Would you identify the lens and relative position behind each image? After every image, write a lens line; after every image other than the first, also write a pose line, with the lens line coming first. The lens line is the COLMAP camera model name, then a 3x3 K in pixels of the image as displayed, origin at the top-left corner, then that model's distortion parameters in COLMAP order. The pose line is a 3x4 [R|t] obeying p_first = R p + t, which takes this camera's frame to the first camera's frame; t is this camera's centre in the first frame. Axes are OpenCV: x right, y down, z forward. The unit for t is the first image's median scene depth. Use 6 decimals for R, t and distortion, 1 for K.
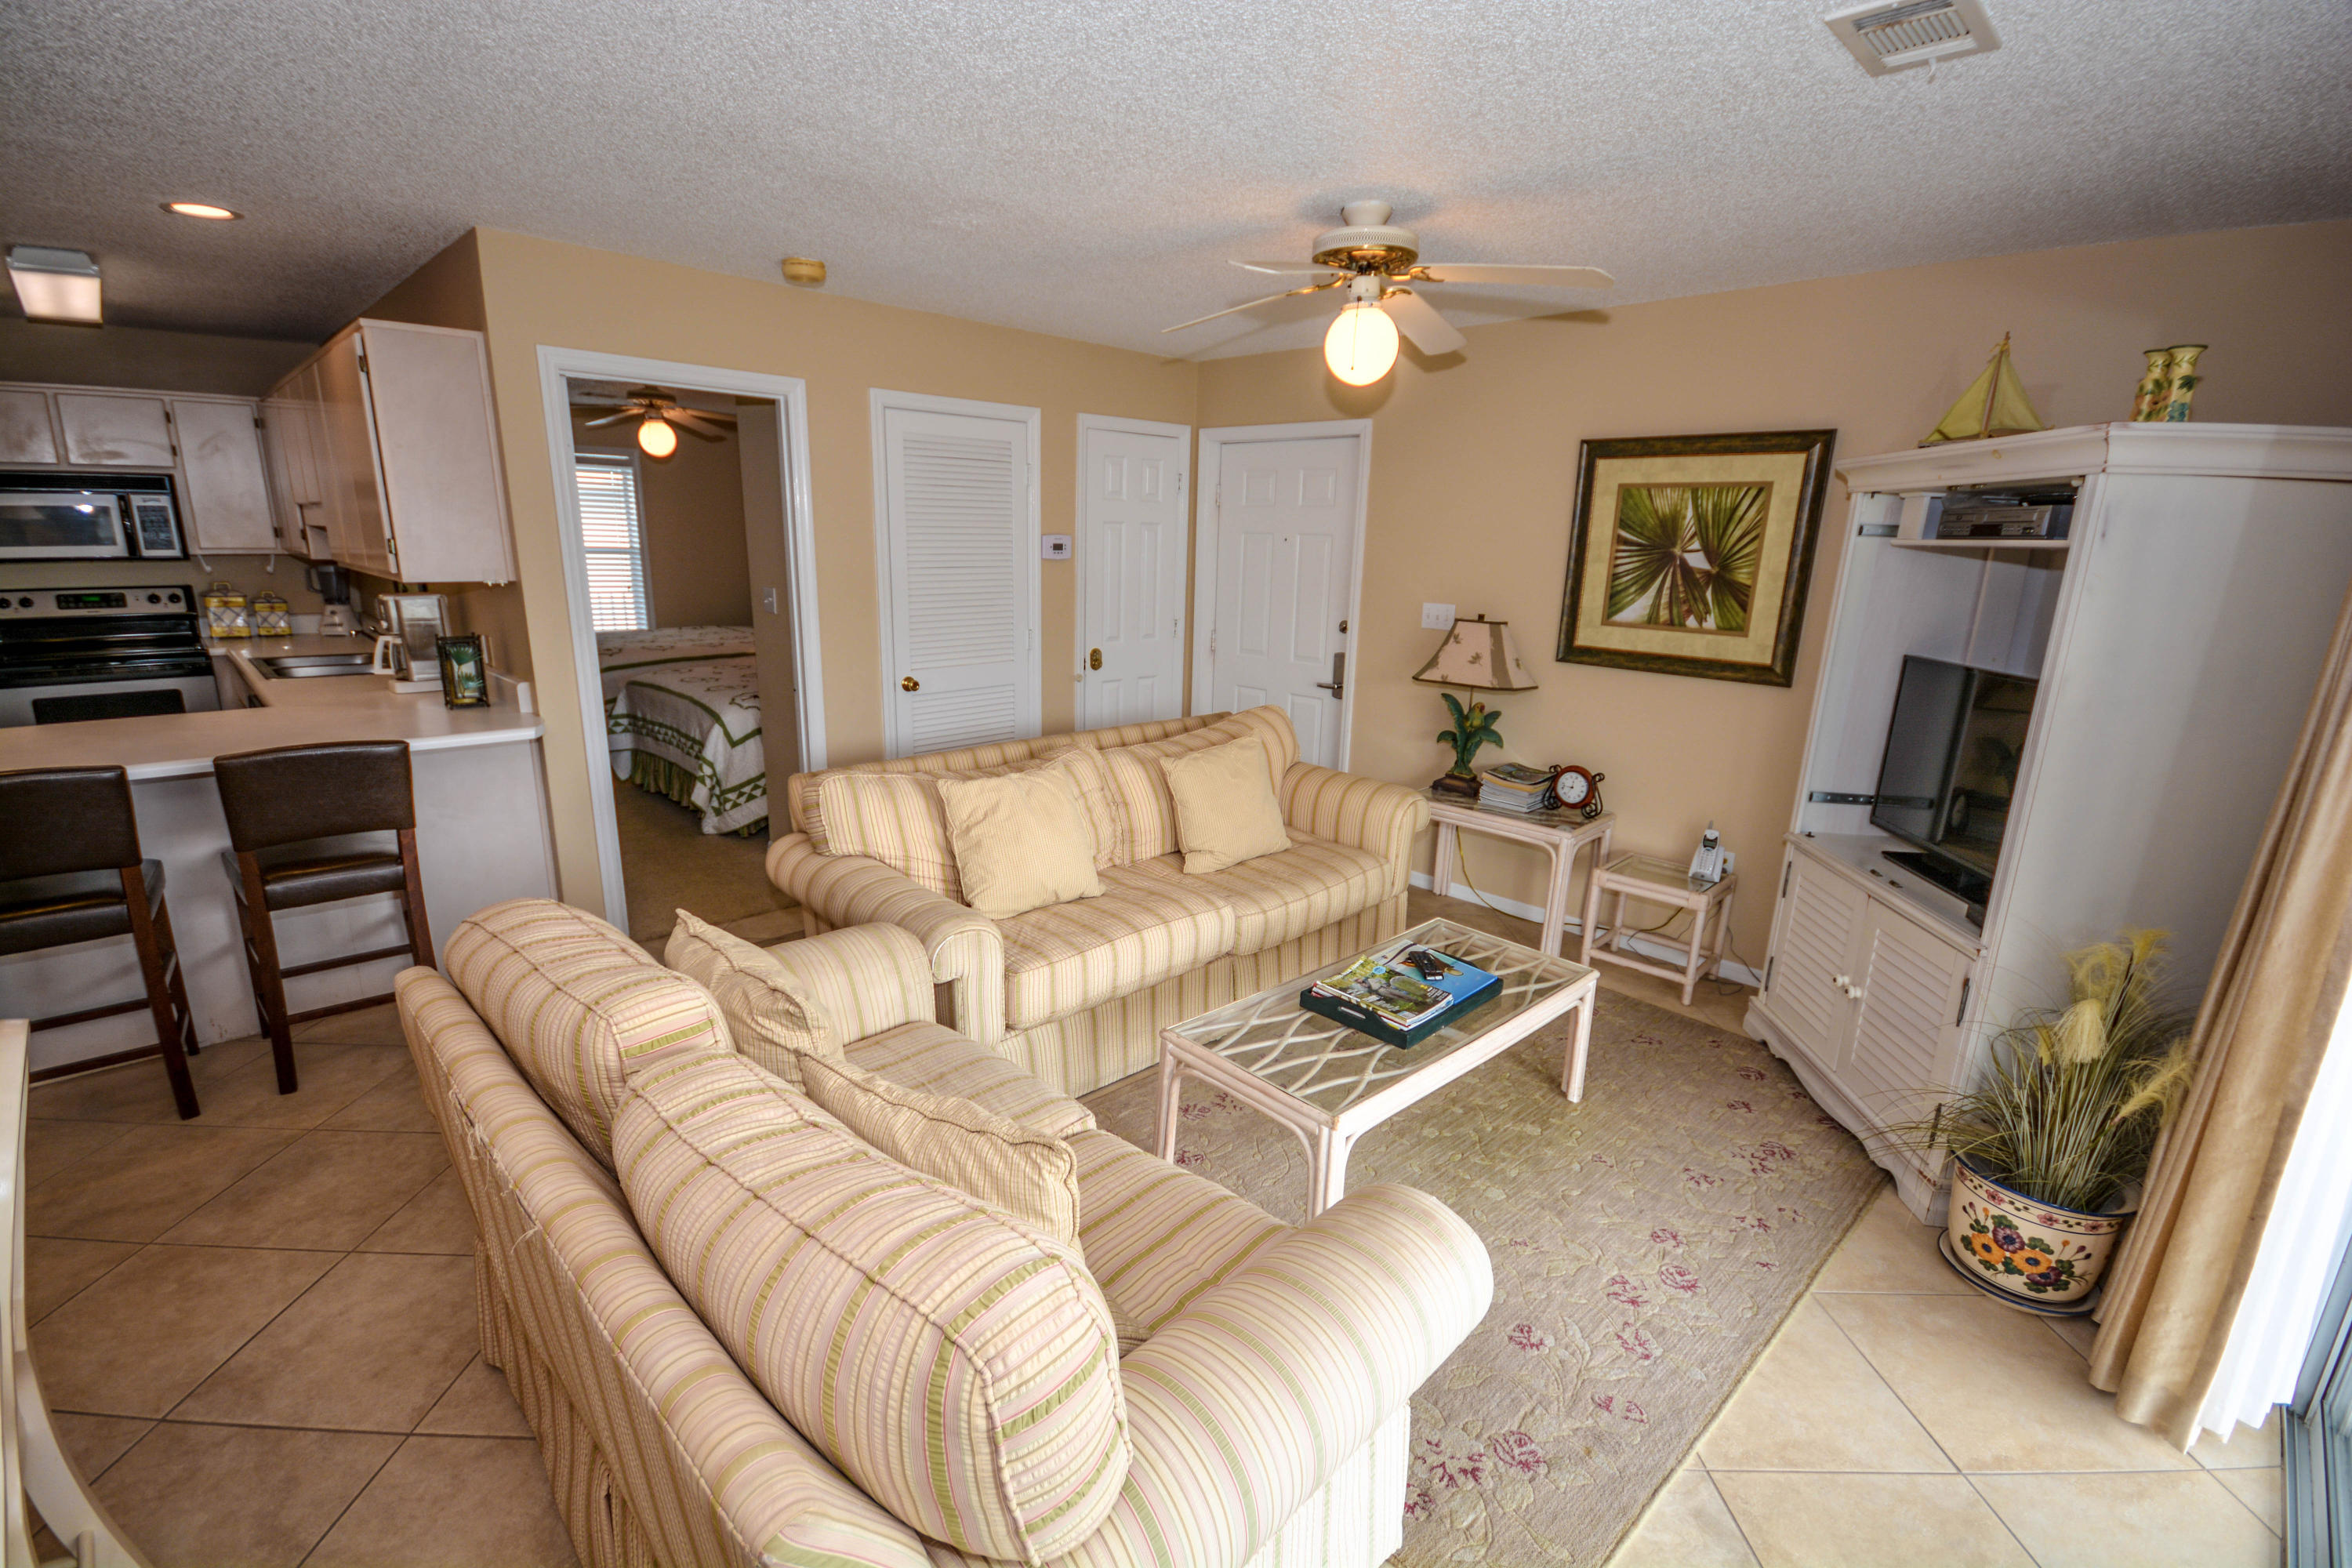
lens RADIAL K [[1002.5, 0, 1143.2], [0, 1002.5, 798.6], [0, 0, 1]] dist [-0.001287, -0.000475]
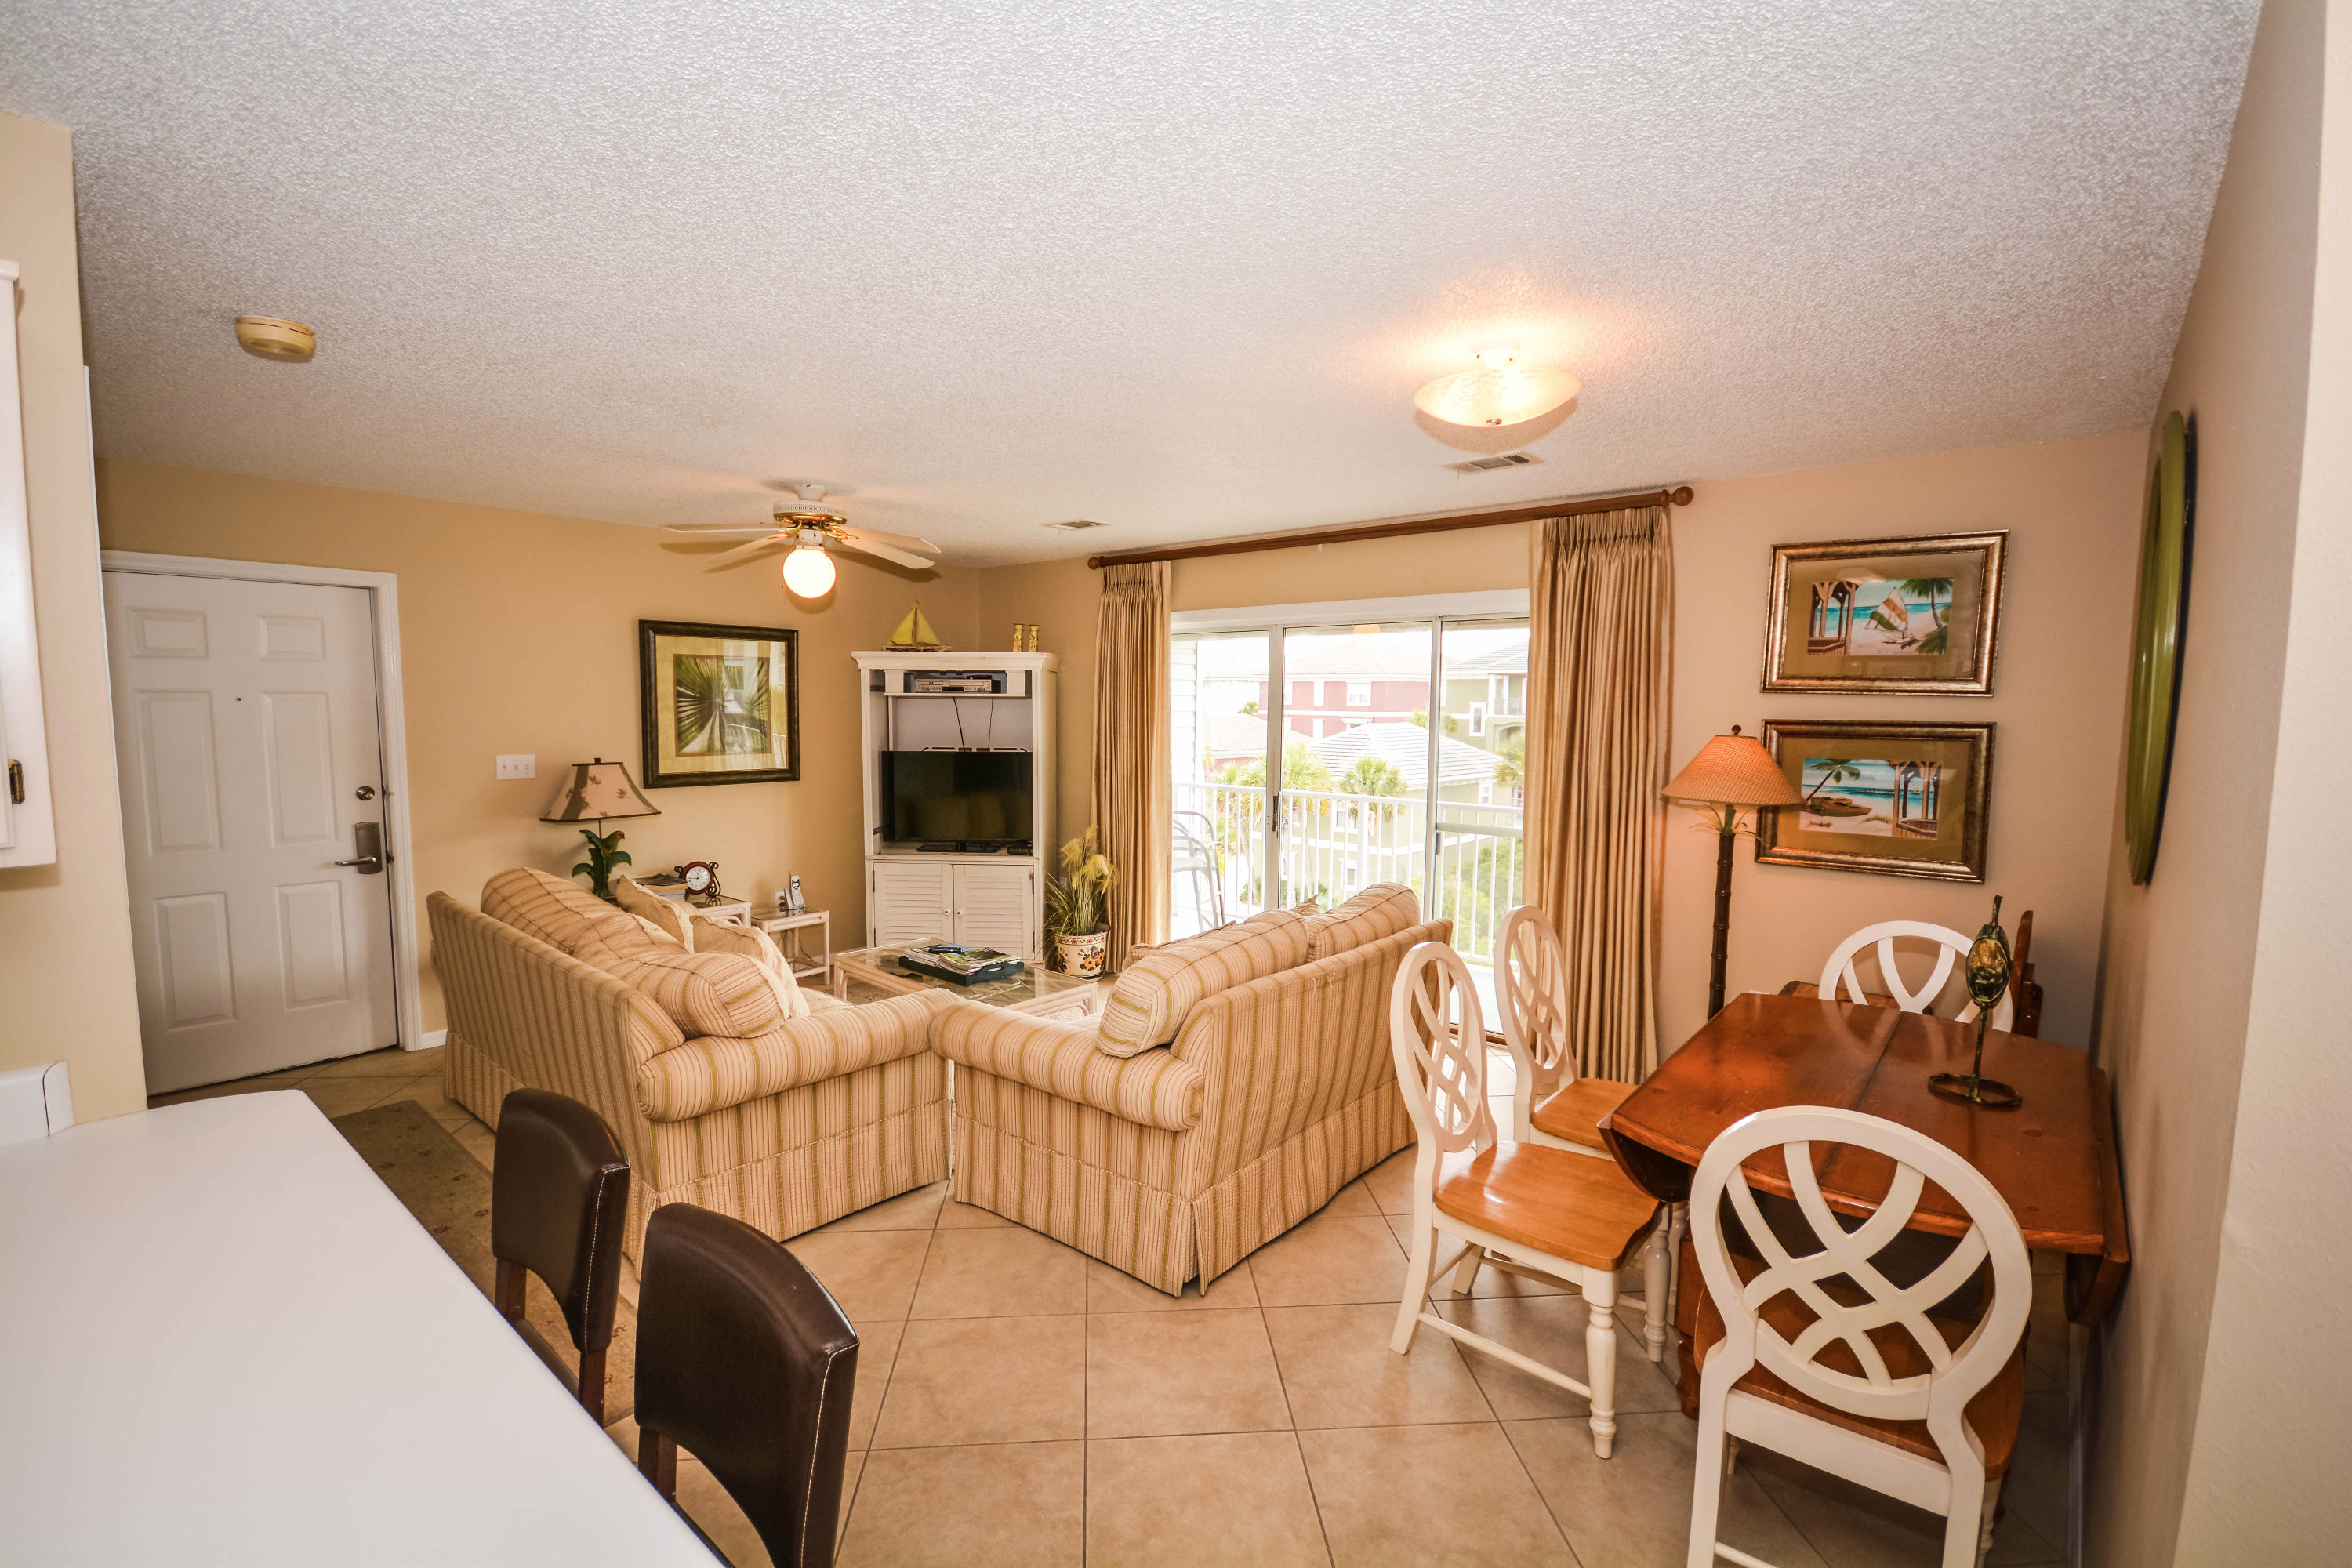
lens RADIAL K [[1053.3, 0, 1175.6], [0, 1053.3, 803.7], [0, 0, 1]] dist [-0.000492, 0.000167]
pose [[-0.076959, -0.125810, 0.989065, -0.950766], [0.245942, 0.958957, 0.141117, -0.142509], [-0.966225, 0.254113, -0.042858, 0.422445]]
